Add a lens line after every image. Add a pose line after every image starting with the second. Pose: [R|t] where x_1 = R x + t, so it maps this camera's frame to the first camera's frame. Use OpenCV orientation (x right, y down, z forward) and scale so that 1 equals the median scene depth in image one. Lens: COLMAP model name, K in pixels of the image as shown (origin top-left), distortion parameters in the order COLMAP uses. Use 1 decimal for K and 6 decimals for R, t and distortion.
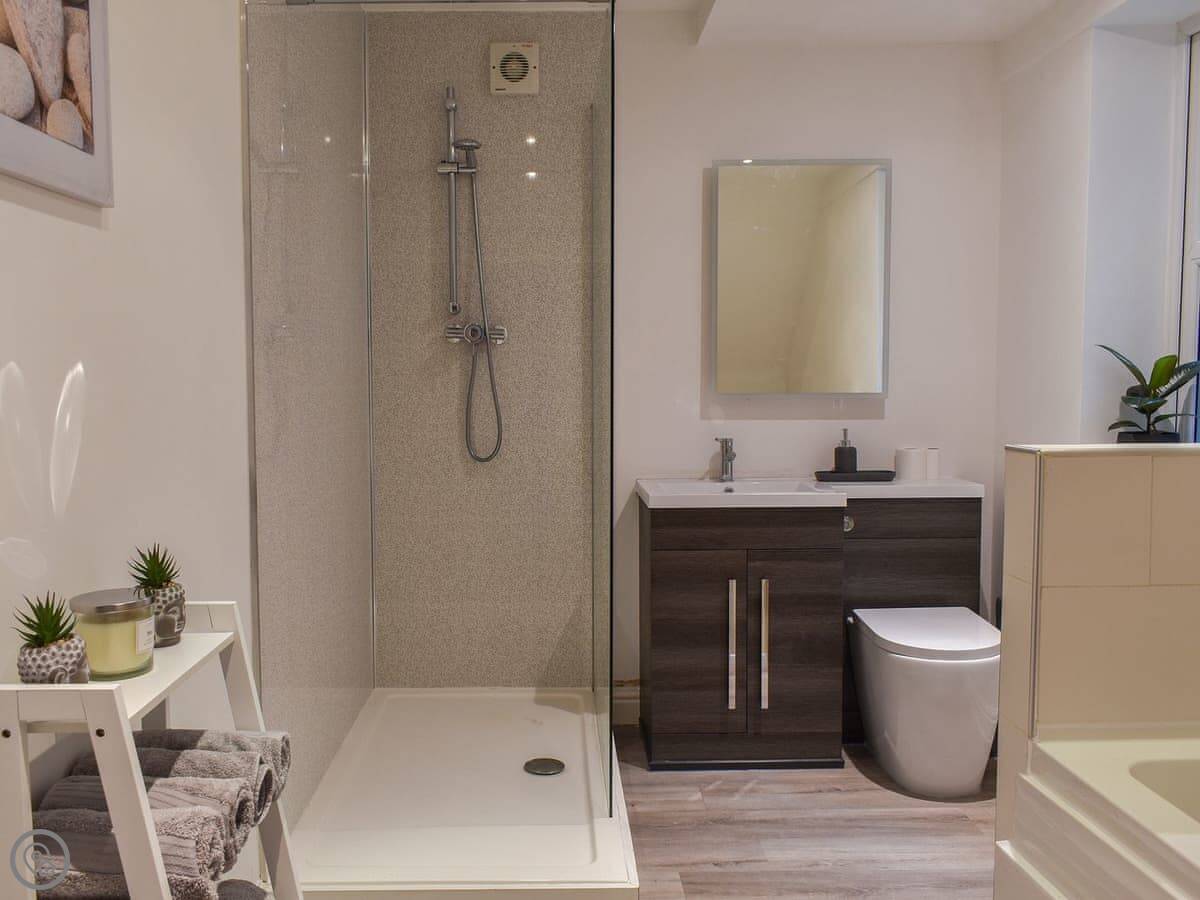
lens RADIAL K [[1012.8, 0, 580.3], [0, 1012.8, 450.3], [0, 0, 1]] dist [0.005767, -0.001363]
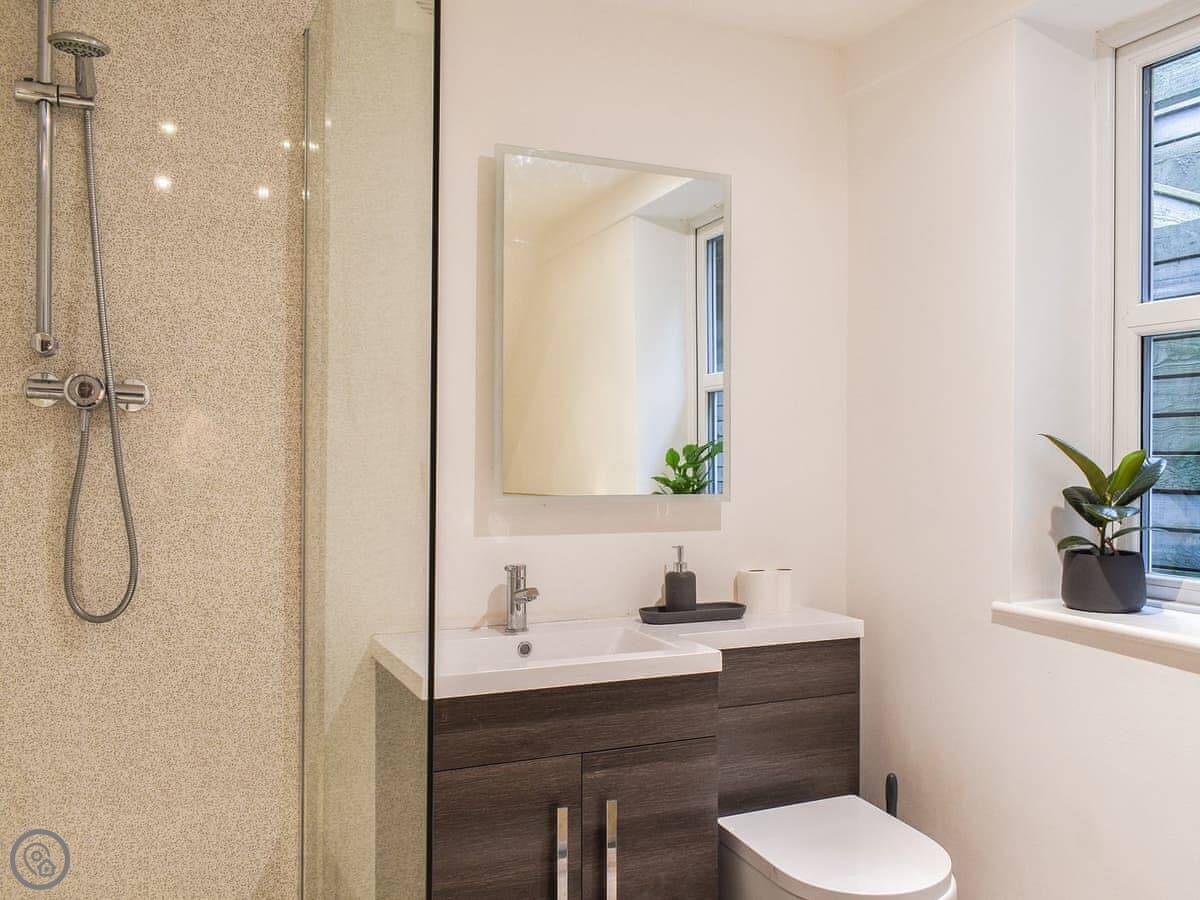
lens RADIAL K [[975.2, 0, 597.4], [0, 975.2, 457.8], [0, 0, 1]] dist [-0.001086, 0.003432]
pose [[0.919297, 0.009423, 0.393452, -0.056333], [0.019227, 0.997444, -0.068813, -0.036691], [-0.393095, 0.070825, 0.916766, 0.401009]]
